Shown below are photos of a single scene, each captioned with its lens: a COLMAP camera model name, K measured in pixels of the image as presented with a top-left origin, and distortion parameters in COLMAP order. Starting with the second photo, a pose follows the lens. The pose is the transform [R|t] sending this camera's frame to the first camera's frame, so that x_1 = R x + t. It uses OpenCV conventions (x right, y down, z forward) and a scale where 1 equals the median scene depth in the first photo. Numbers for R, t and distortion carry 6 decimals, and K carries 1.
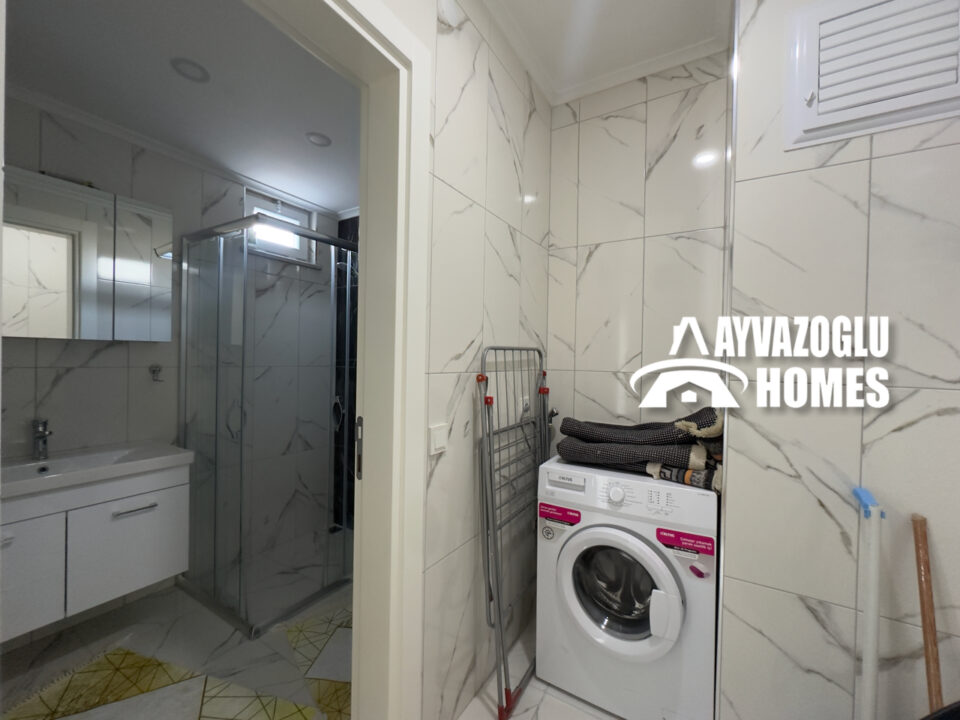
lens RADIAL K [[382.5, 0, 484.1], [0, 382.5, 361.5], [0, 0, 1]] dist [-0.006715, 0.001046]
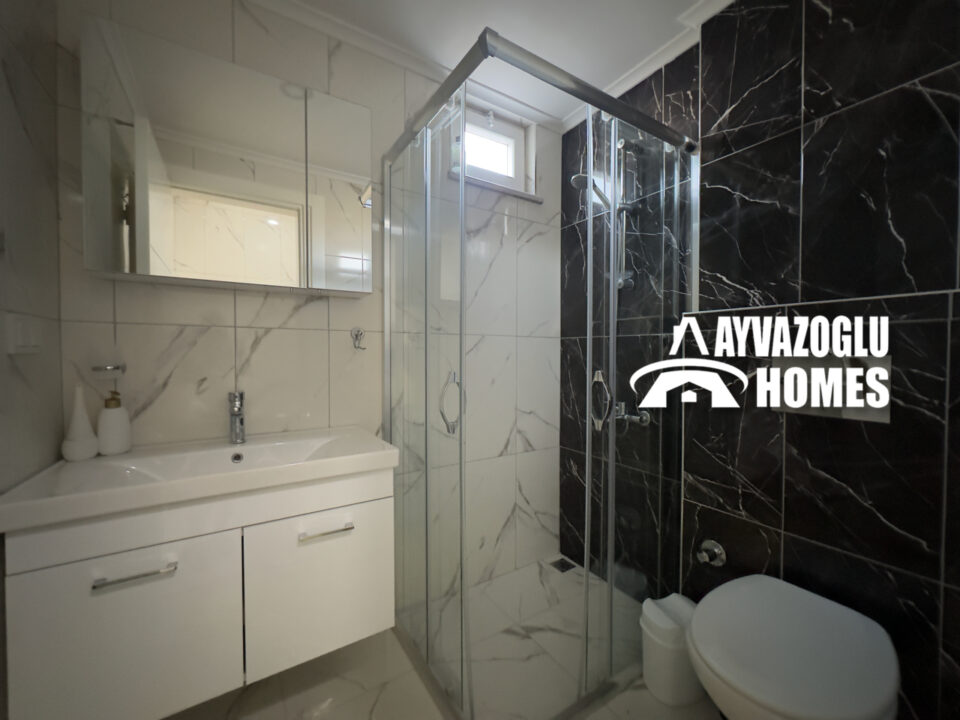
lens RADIAL K [[382.5, 0, 480.2], [0, 382.5, 363.3], [0, 0, 1]] dist [-0.006715, 0.001046]
pose [[0.897825, -0.008527, -0.440271, -0.379081], [0.013902, 0.999863, 0.008984, 0.093738], [0.440134, -0.014187, 0.897820, 0.518630]]
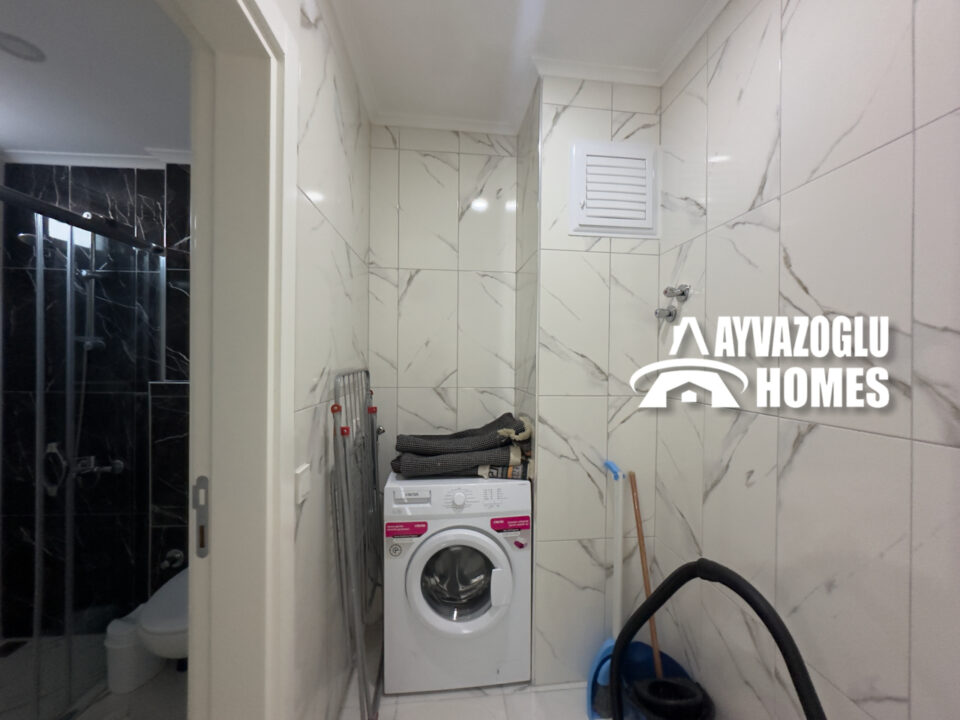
lens RADIAL K [[382.5, 0, 485.1], [0, 382.5, 361.7], [0, 0, 1]] dist [-0.006715, 0.001046]
pose [[0.796801, -0.014872, 0.604059, -0.236988], [0.010216, 0.999886, 0.011141, -0.065571], [-0.604156, -0.002706, 0.796862, 0.028442]]
